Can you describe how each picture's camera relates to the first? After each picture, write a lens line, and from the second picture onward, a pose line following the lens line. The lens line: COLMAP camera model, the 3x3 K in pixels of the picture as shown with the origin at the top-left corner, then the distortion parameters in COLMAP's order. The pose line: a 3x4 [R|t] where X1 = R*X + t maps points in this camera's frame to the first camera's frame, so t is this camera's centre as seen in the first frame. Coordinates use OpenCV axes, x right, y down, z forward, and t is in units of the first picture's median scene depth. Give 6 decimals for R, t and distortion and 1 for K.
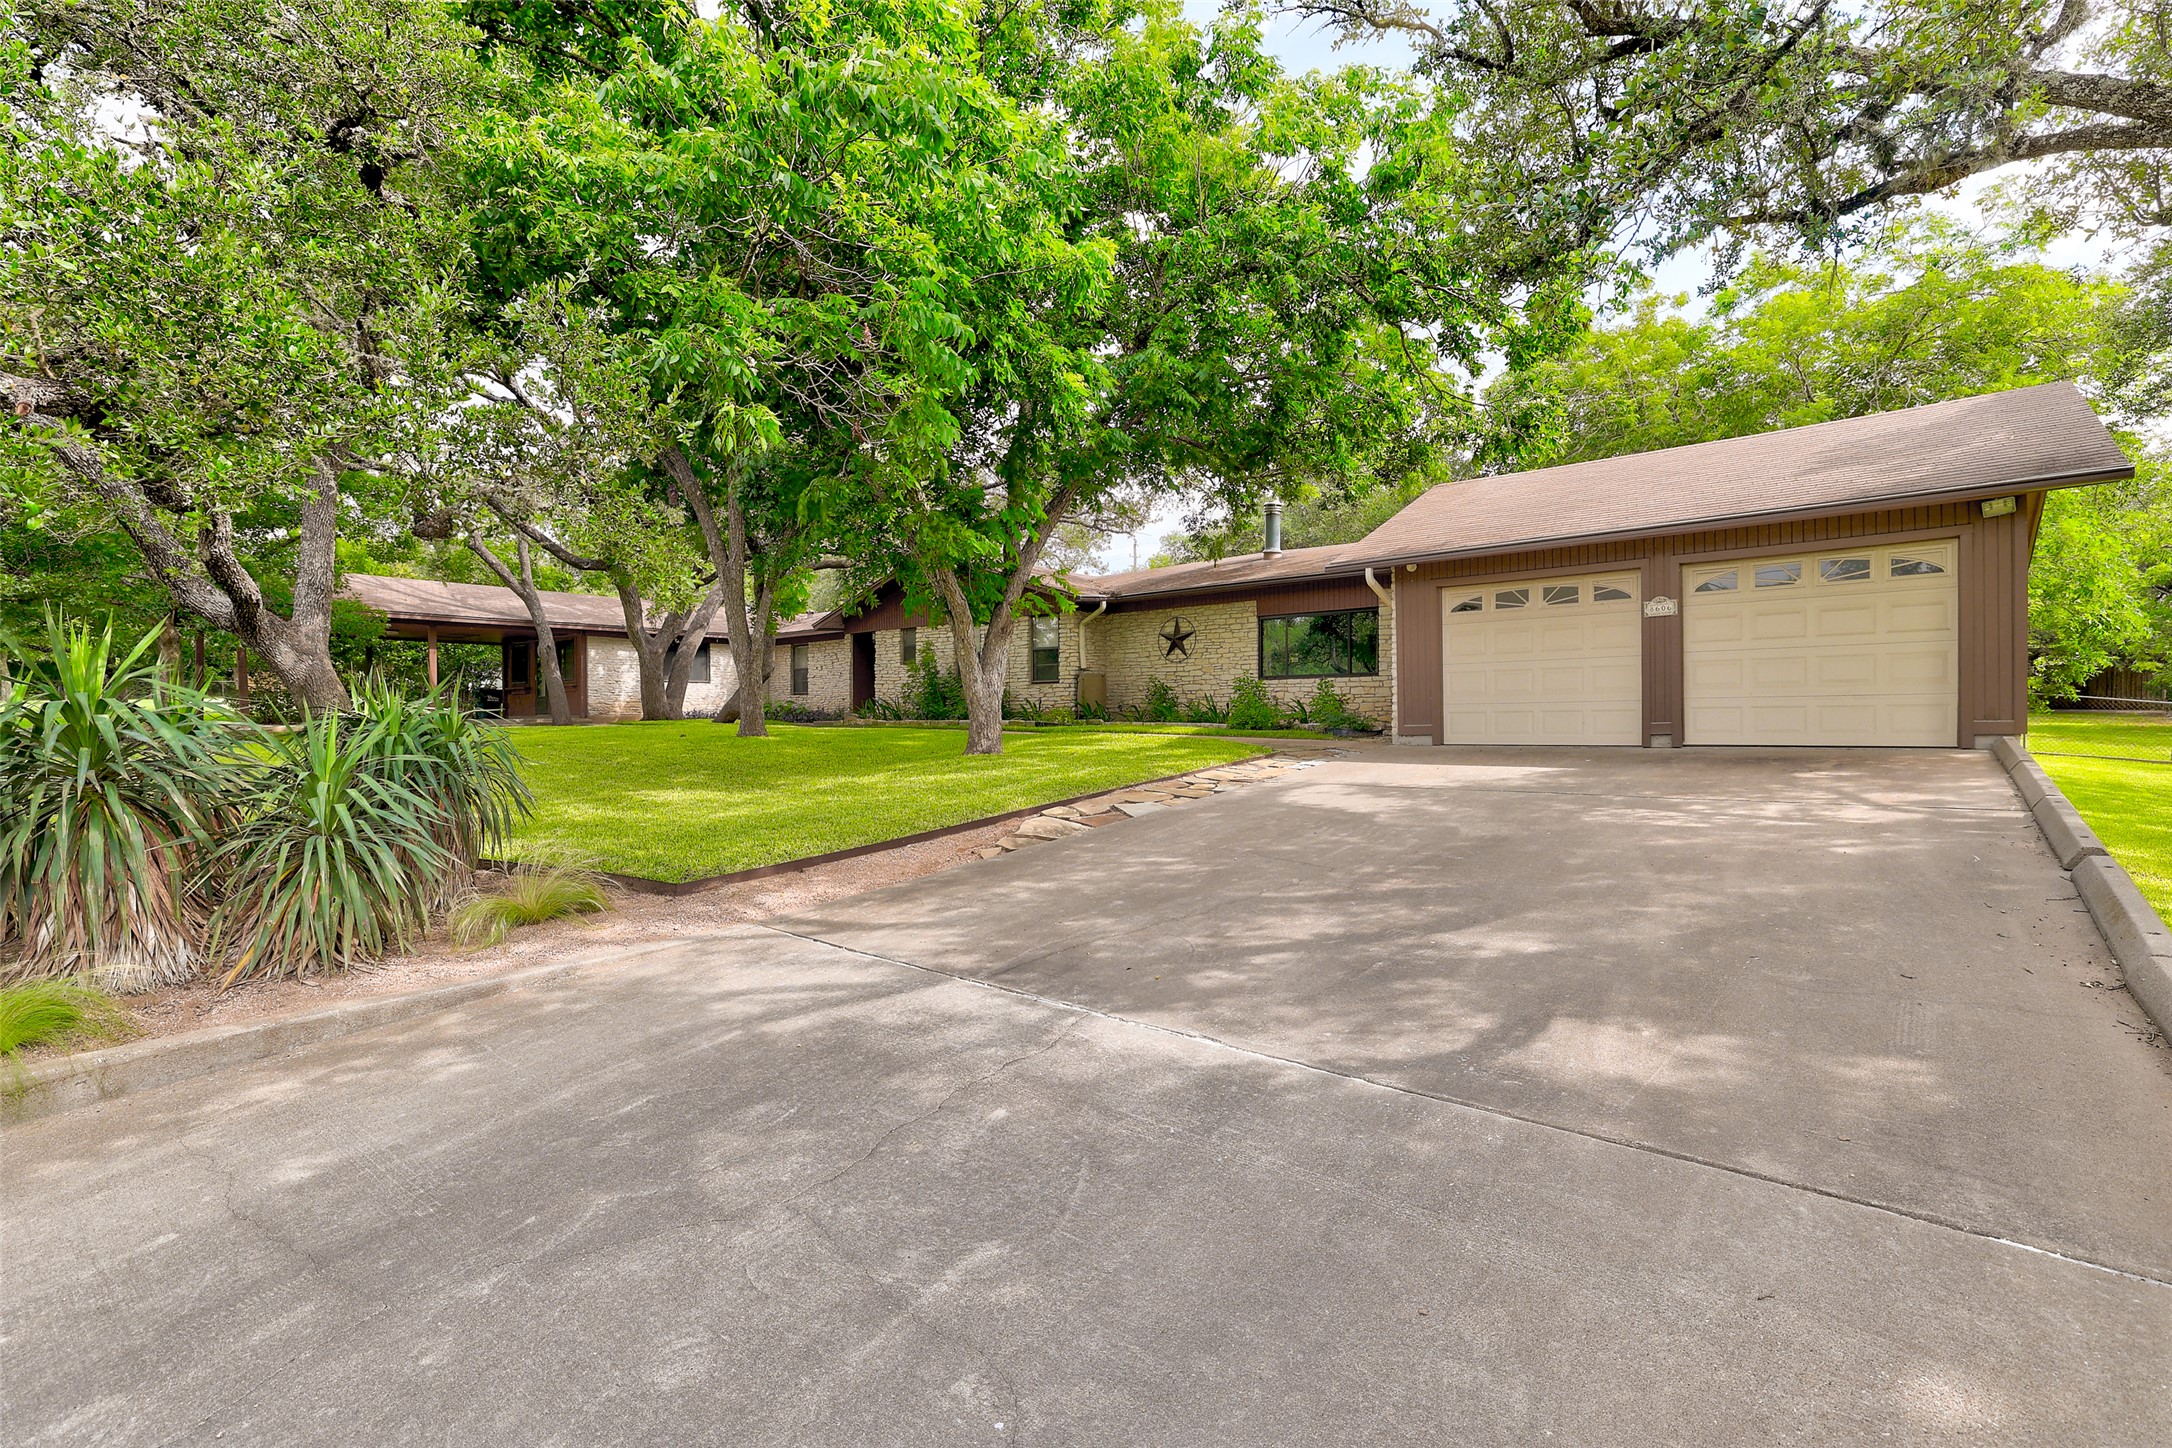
lens RADIAL K [[966.1, 0, 1085.0], [0, 966.1, 716.0], [0, 0, 1]] dist [-0.000017, 0.000185]
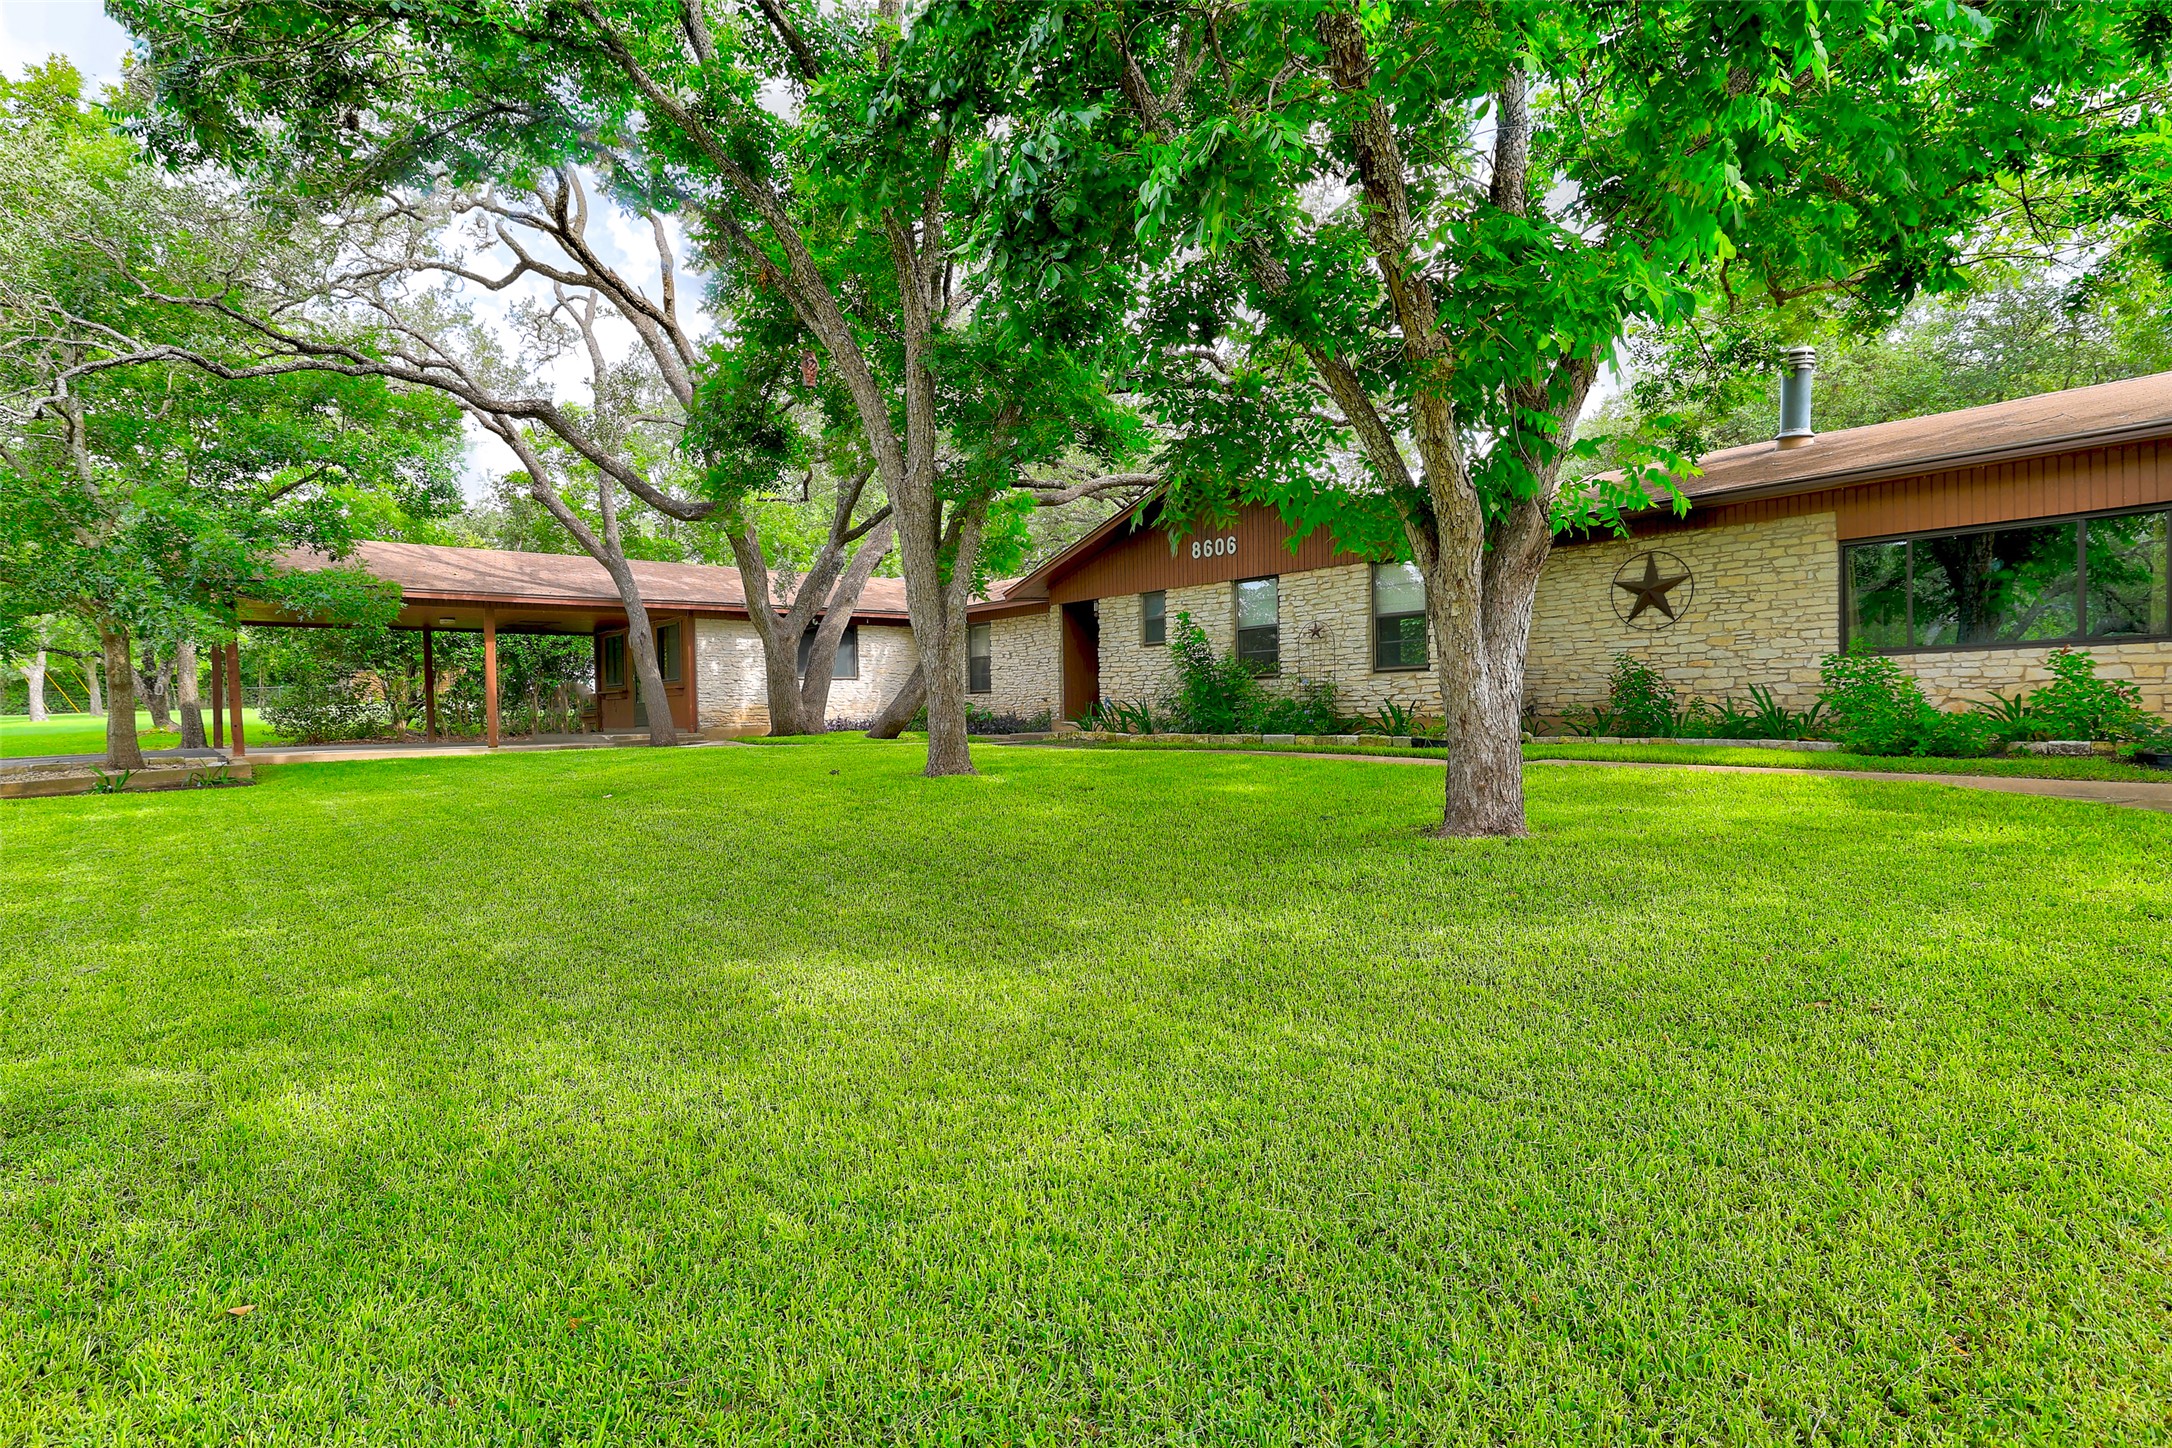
lens RADIAL K [[1091.5, 0, 1100.3], [0, 1091.5, 704.3], [0, 0, 1]] dist [0.012665, 0.000629]
pose [[0.990415, -0.017632, -0.136990, -0.113001], [0.017417, 0.999844, -0.002773, -0.012375], [0.137018, 0.000361, 0.990569, 0.248934]]
